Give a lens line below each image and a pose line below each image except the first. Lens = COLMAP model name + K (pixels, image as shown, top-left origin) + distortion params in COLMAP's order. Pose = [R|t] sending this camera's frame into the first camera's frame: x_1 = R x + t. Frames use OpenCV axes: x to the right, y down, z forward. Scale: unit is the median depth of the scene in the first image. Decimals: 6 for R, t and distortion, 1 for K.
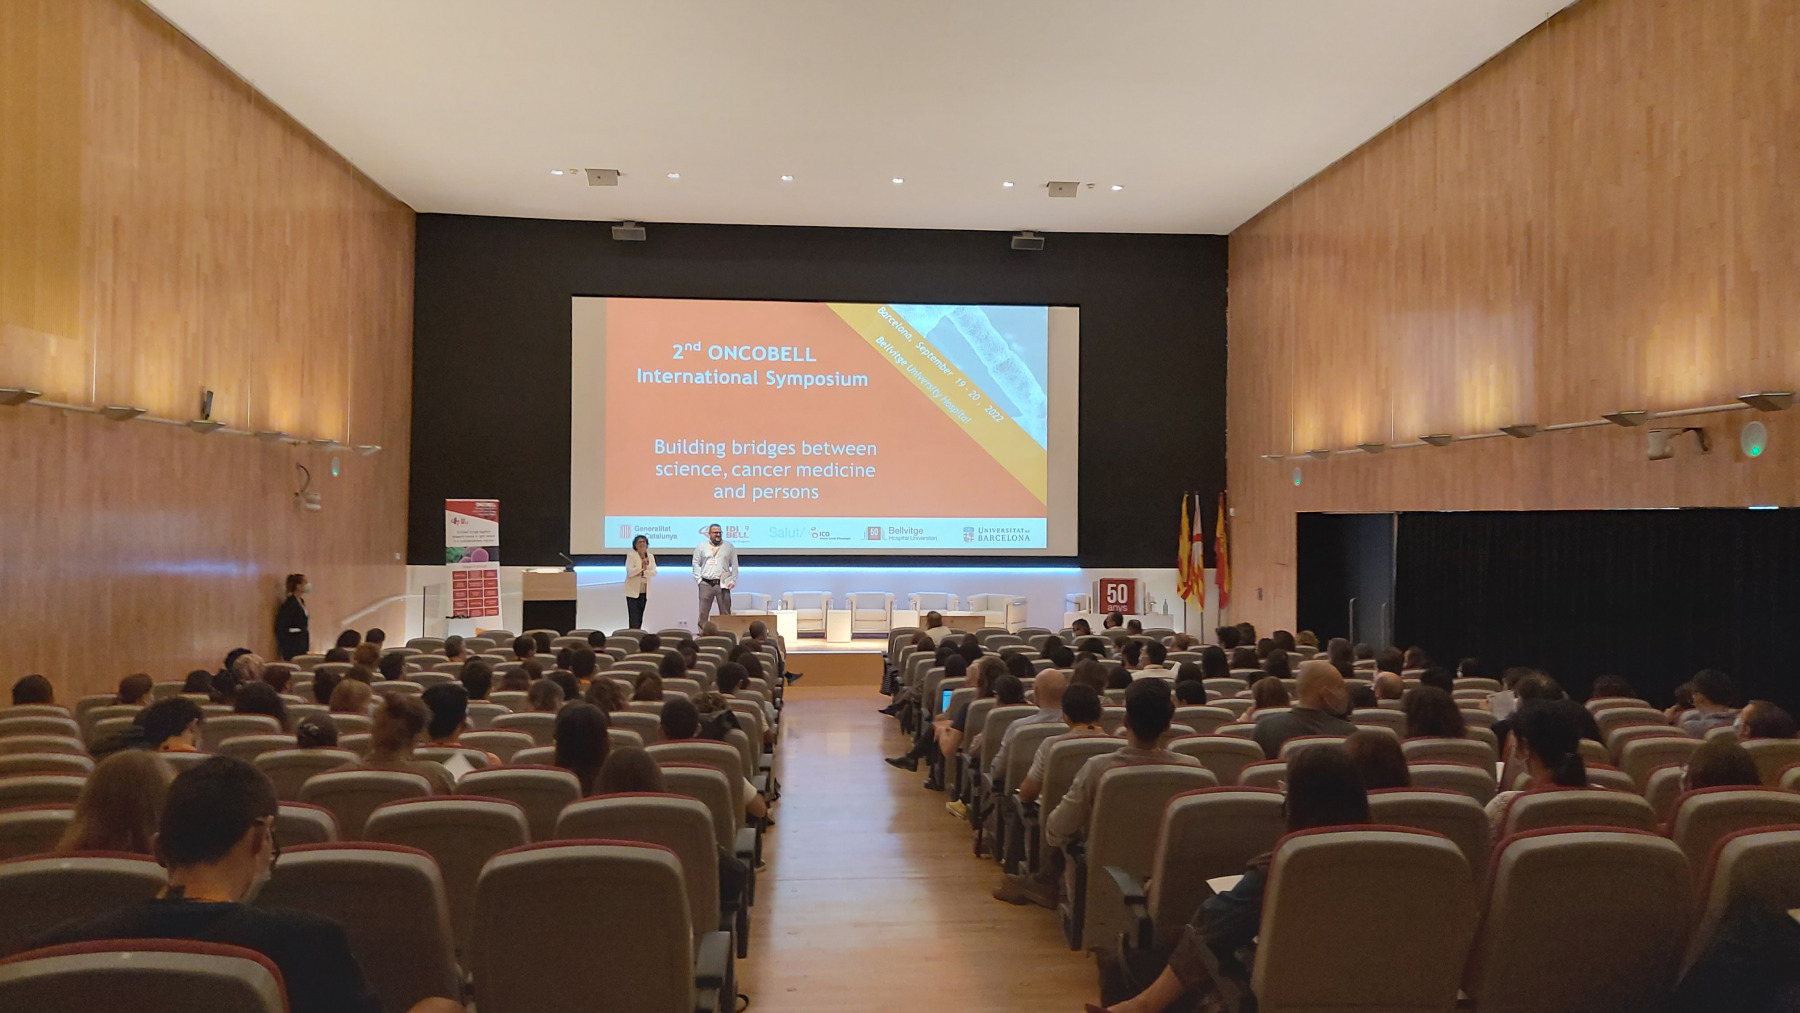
lens RADIAL K [[1278.7, 0, 900.0], [0, 1278.7, 506.5], [0, 0, 1]] dist [0.051355, -0.000189]
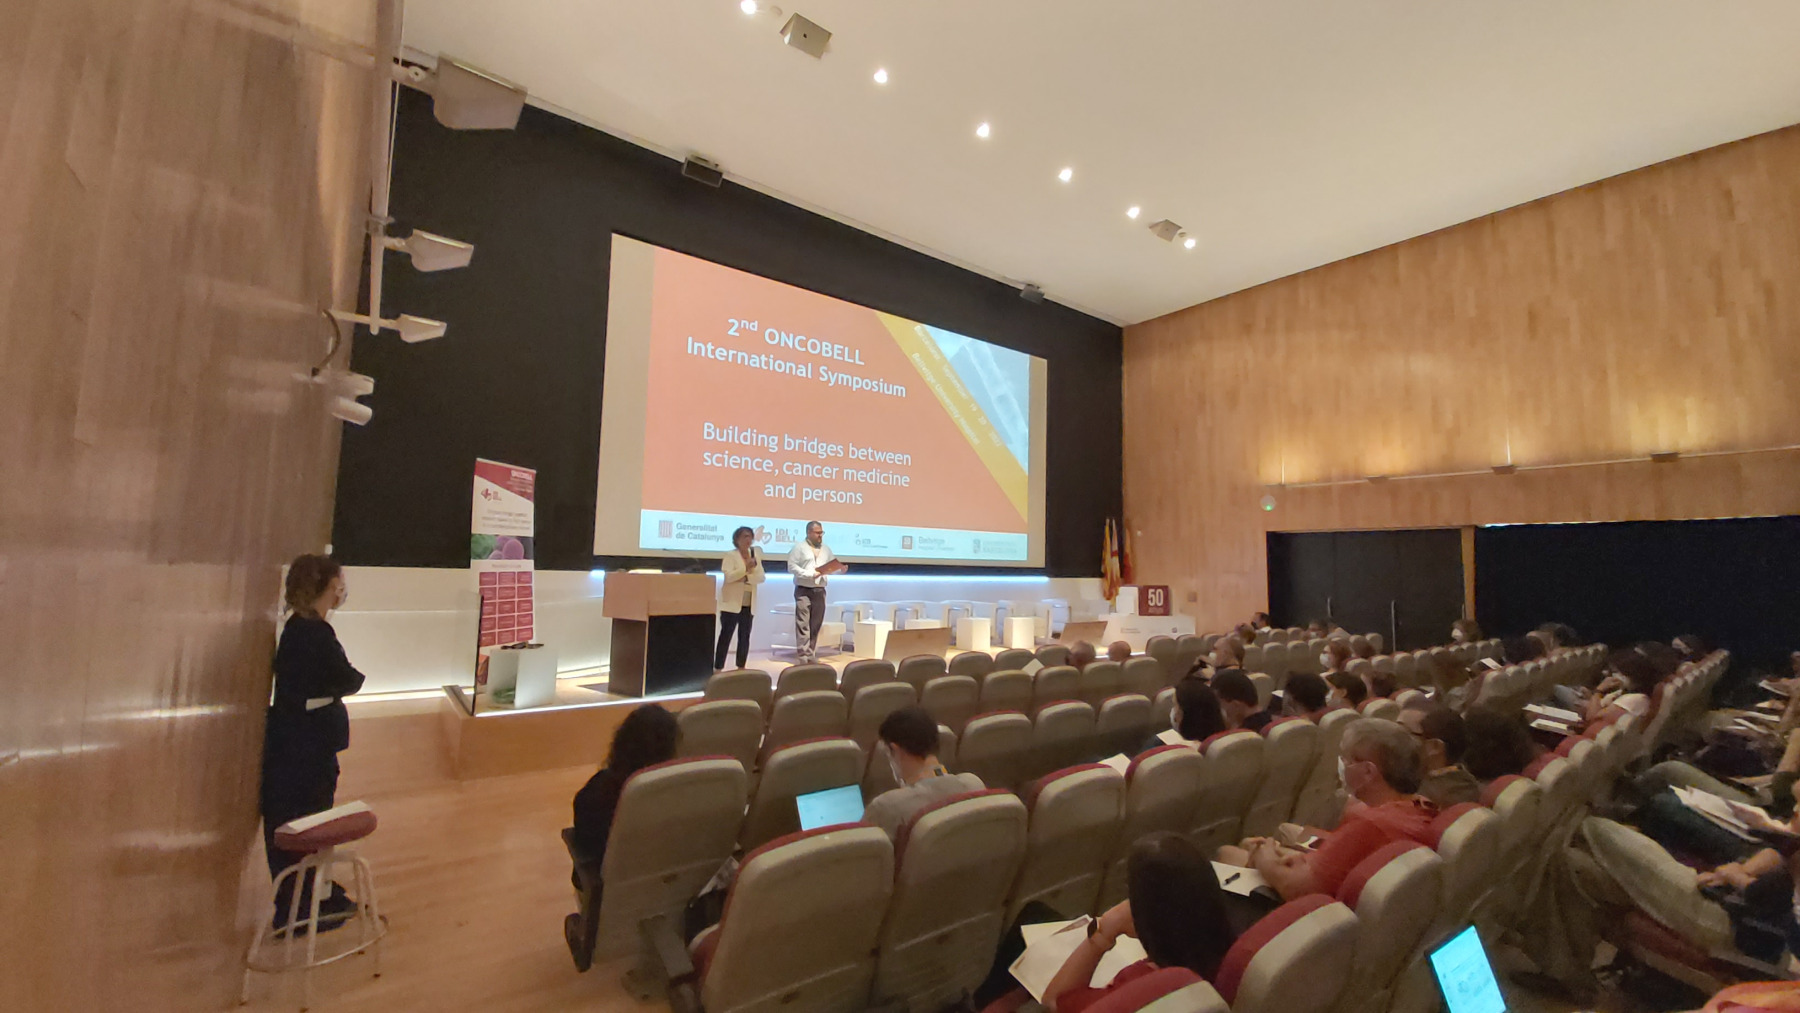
lens RADIAL K [[689.1, 0, 900.0], [0, 689.1, 506.5], [0, 0, 1]] dist [-0.040349, 0.000074]
pose [[0.852465, 0.058860, 0.519461, -0.310249], [-0.020458, 0.996636, -0.079357, 0.036200], [-0.522385, 0.057022, 0.850801, 0.543367]]
